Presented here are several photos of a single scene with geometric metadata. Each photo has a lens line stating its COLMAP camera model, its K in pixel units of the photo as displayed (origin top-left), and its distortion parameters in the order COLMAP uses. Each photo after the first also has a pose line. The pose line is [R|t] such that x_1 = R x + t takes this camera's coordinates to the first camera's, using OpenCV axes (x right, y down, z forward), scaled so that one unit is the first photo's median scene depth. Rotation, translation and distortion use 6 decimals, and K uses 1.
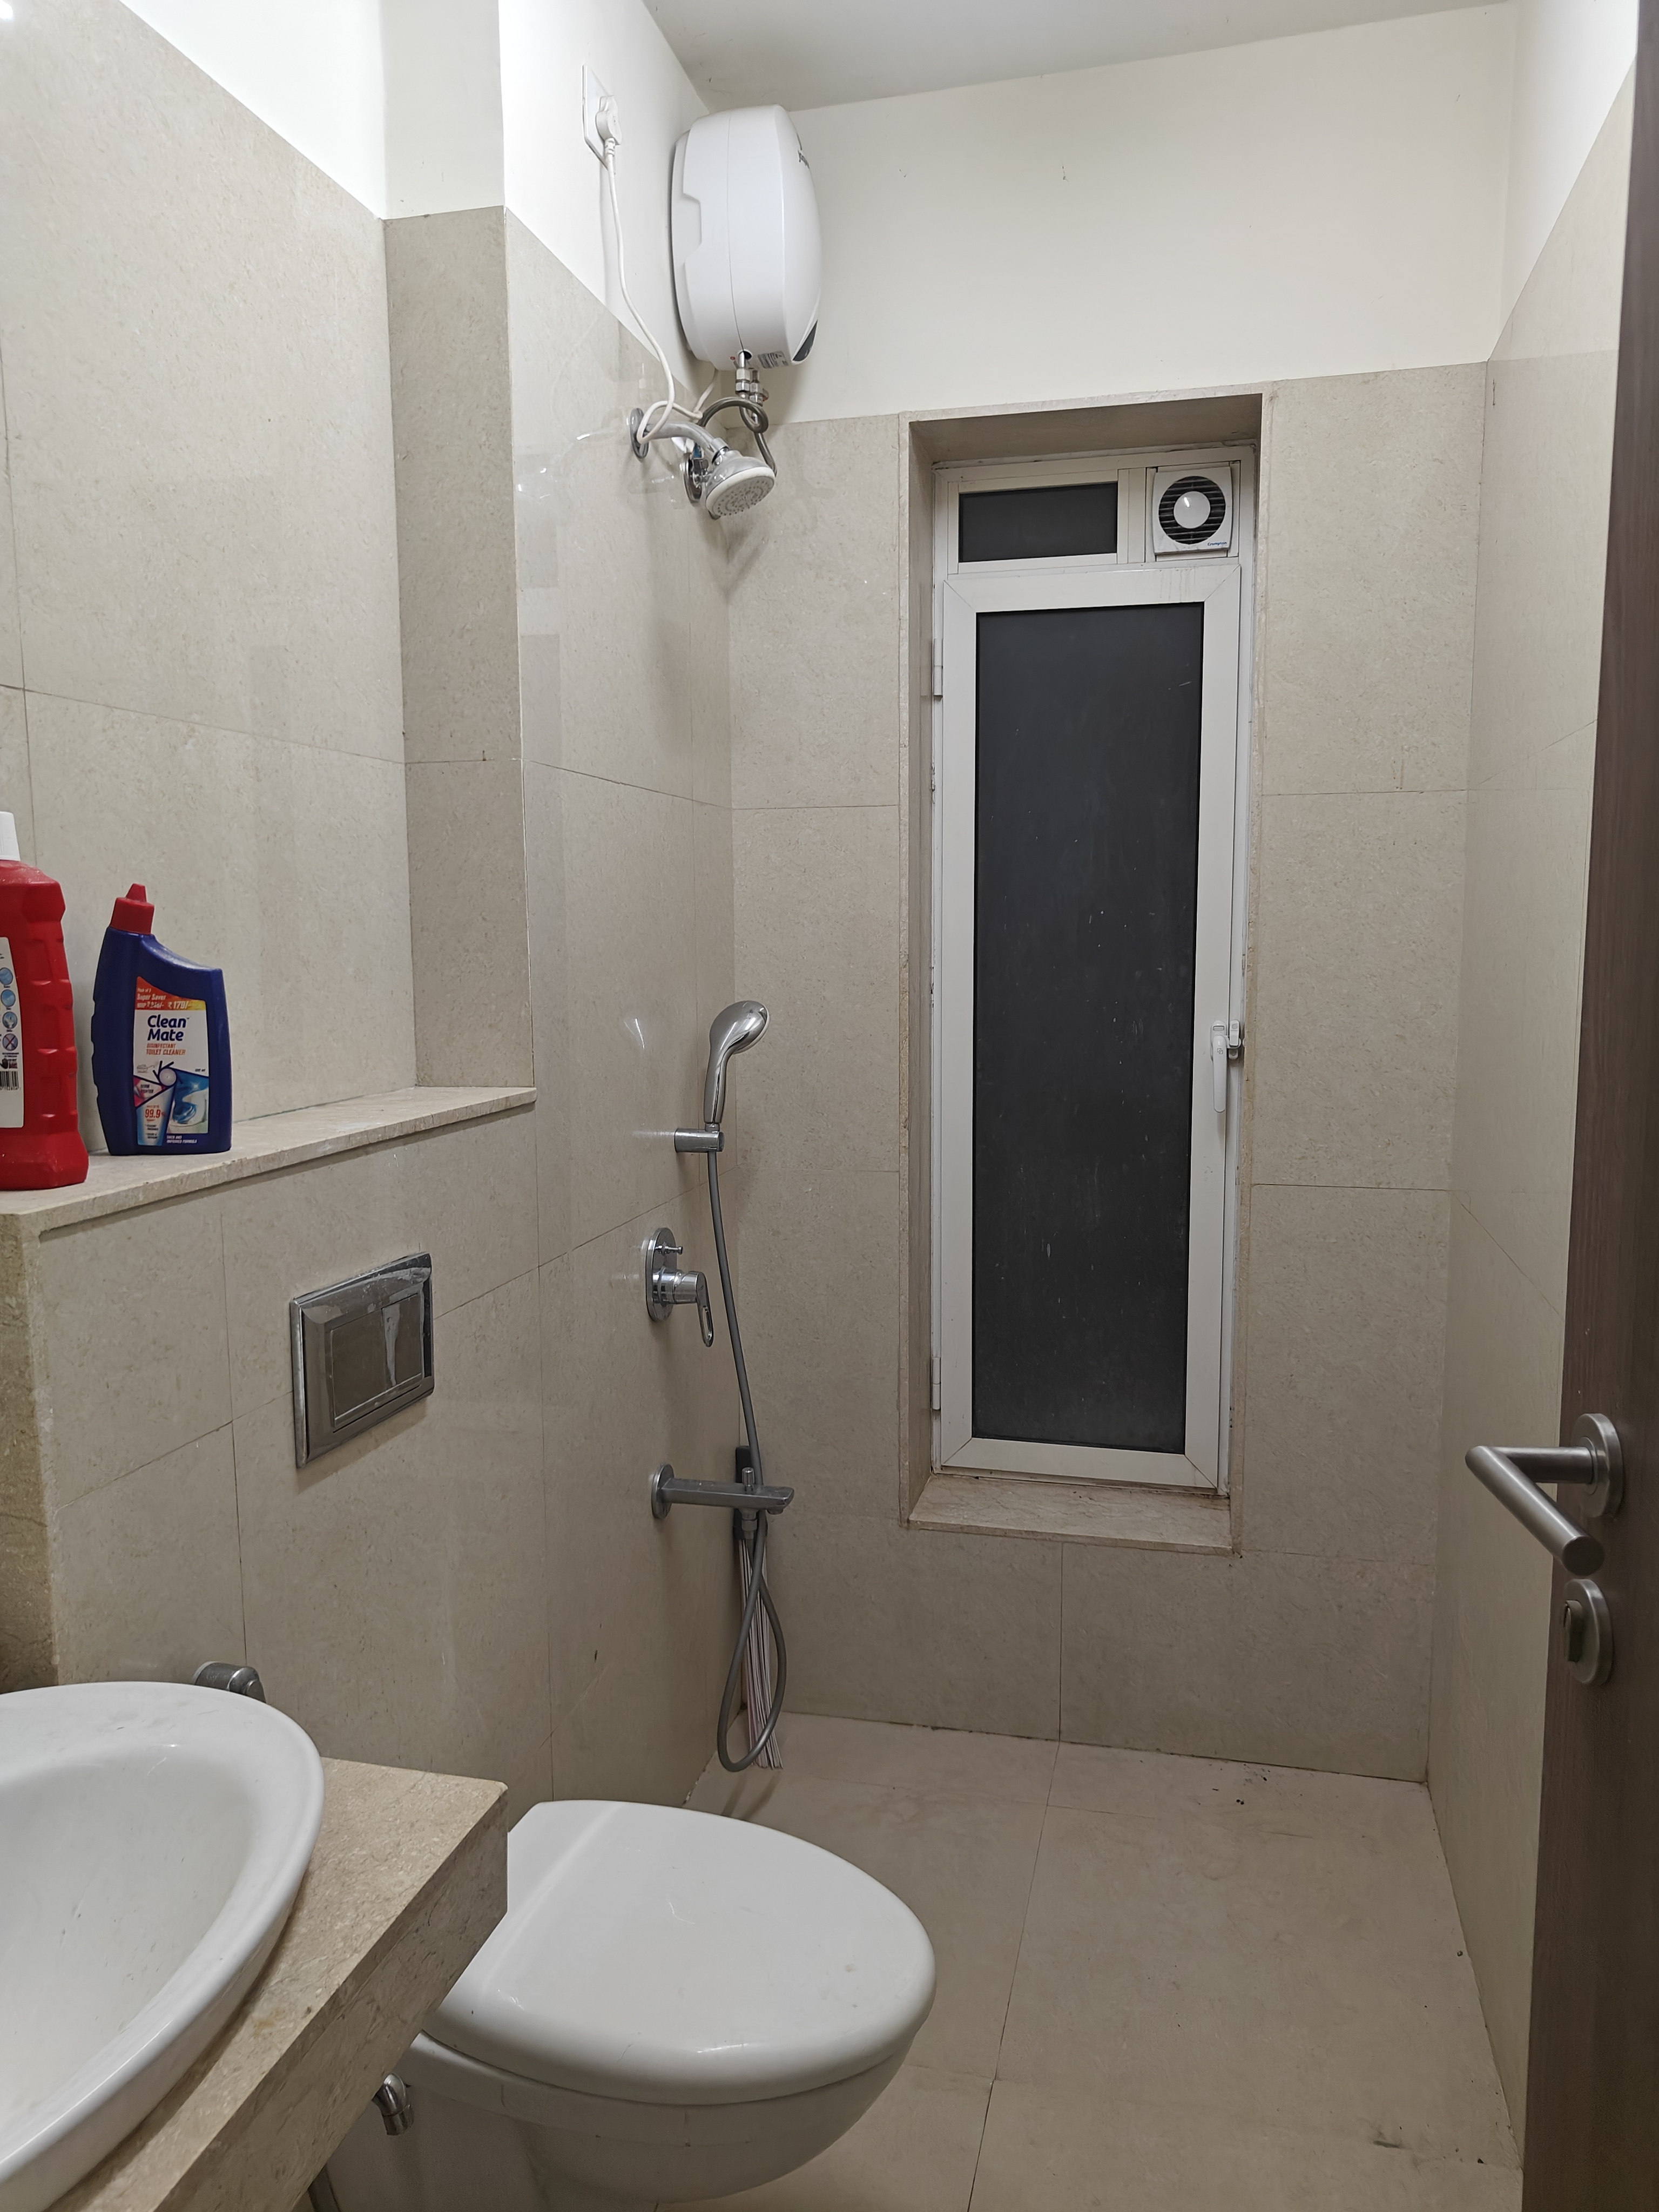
lens RADIAL K [[1548.4, 0, 821.8], [0, 1548.4, 1082.6], [0, 0, 1]] dist [0.008279, 0.006177]
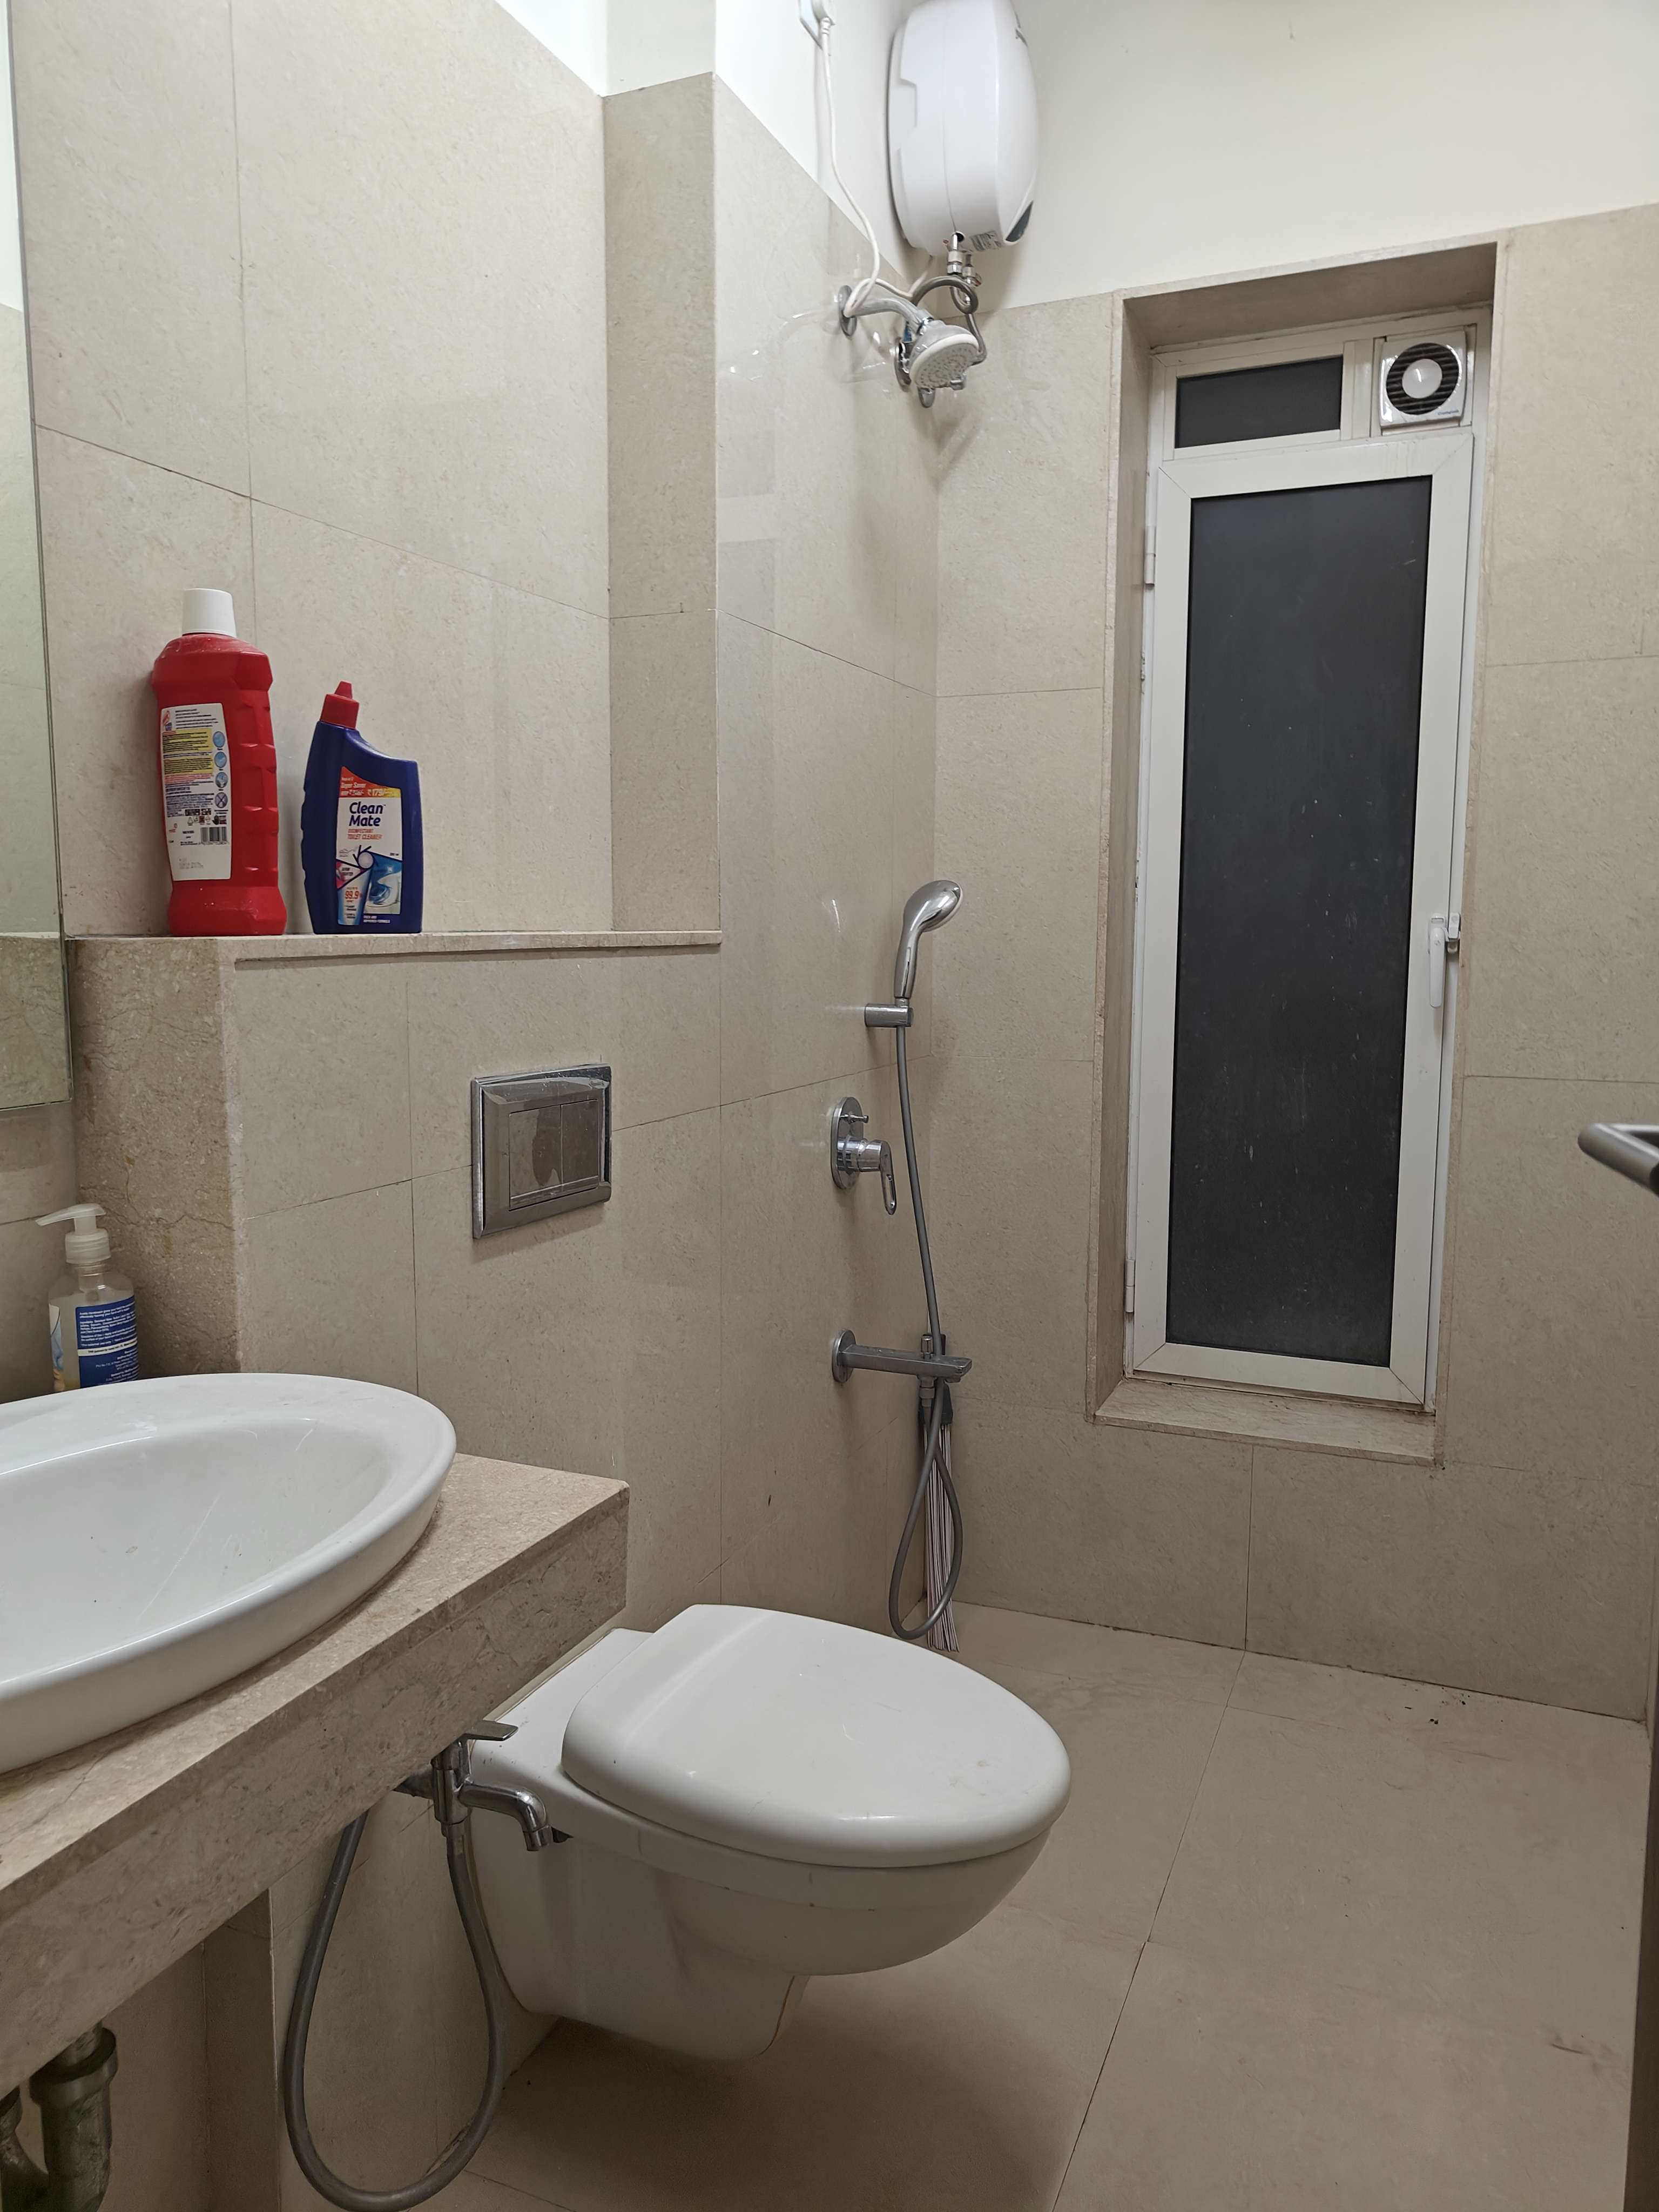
lens RADIAL K [[1548.4, 0, 831.1], [0, 1548.4, 1094.1], [0, 0, 1]] dist [0.008279, 0.006177]
pose [[0.986870, 0.028430, -0.158994, 0.046554], [-0.029605, 0.999549, -0.005027, 0.098175], [0.158779, 0.009668, 0.987267, -0.006627]]
